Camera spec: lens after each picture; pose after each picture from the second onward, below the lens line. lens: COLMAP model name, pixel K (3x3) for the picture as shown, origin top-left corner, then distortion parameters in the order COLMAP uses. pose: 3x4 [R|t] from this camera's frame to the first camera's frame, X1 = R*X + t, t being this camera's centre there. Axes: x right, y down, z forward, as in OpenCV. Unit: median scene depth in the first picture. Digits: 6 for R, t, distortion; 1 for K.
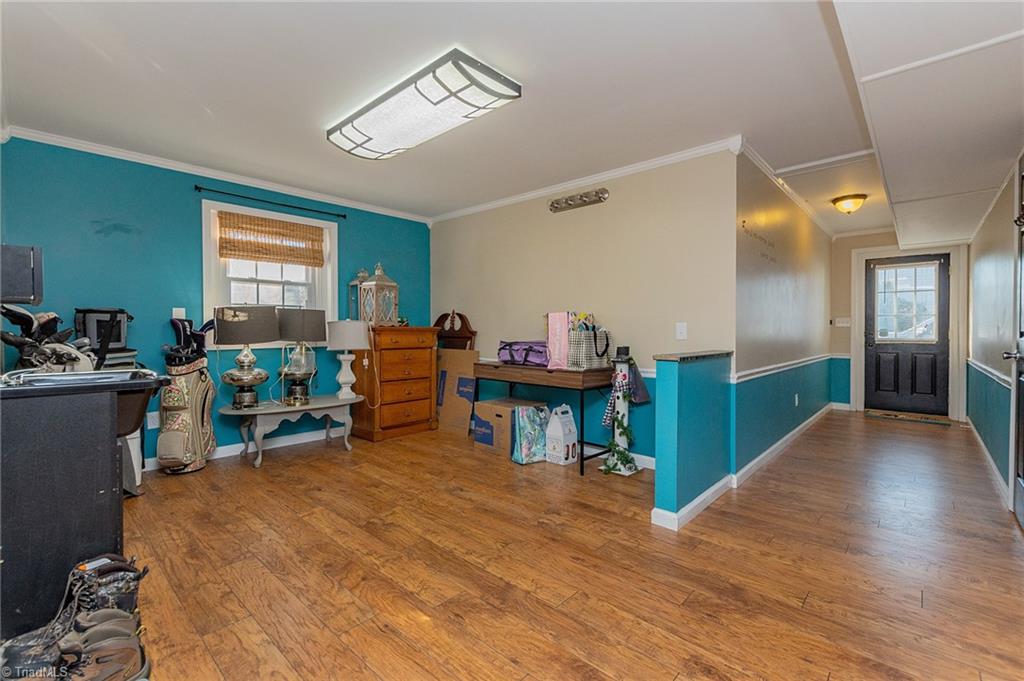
lens RADIAL K [[454.3, 0, 507.2], [0, 454.3, 336.5], [0, 0, 1]] dist [0.004081, -0.002792]
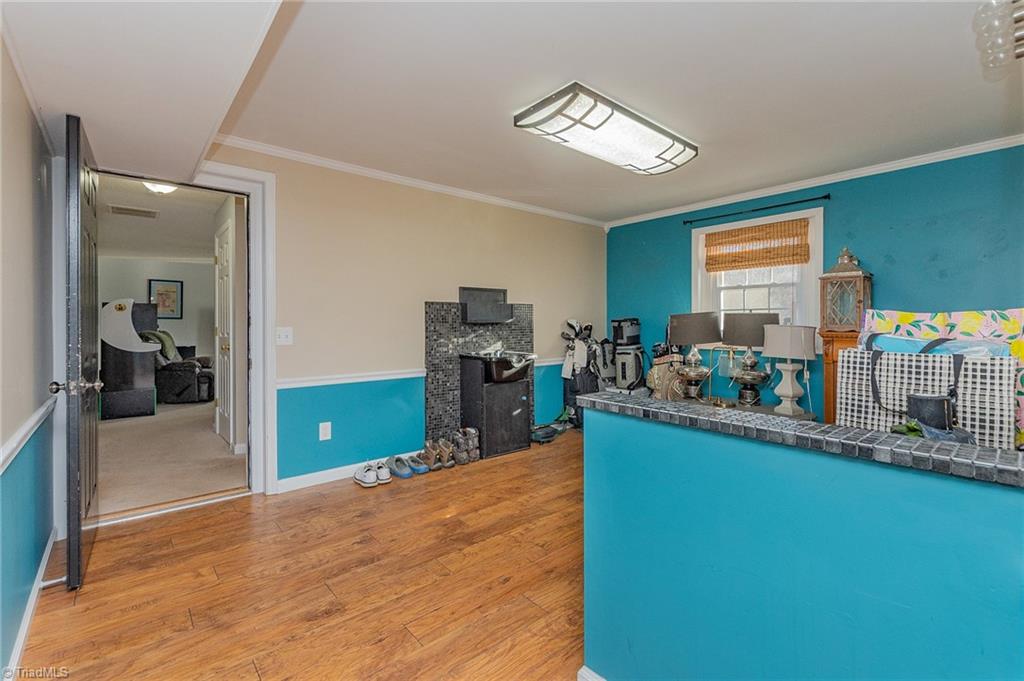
lens RADIAL K [[454.3, 0, 509.3], [0, 454.3, 330.4], [0, 0, 1]] dist [0.004081, -0.002792]
pose [[-0.124622, 0.015695, -0.992080, 0.700226], [-0.015477, 0.999722, 0.017760, -0.037727], [0.992084, 0.017568, -0.124345, 0.708094]]
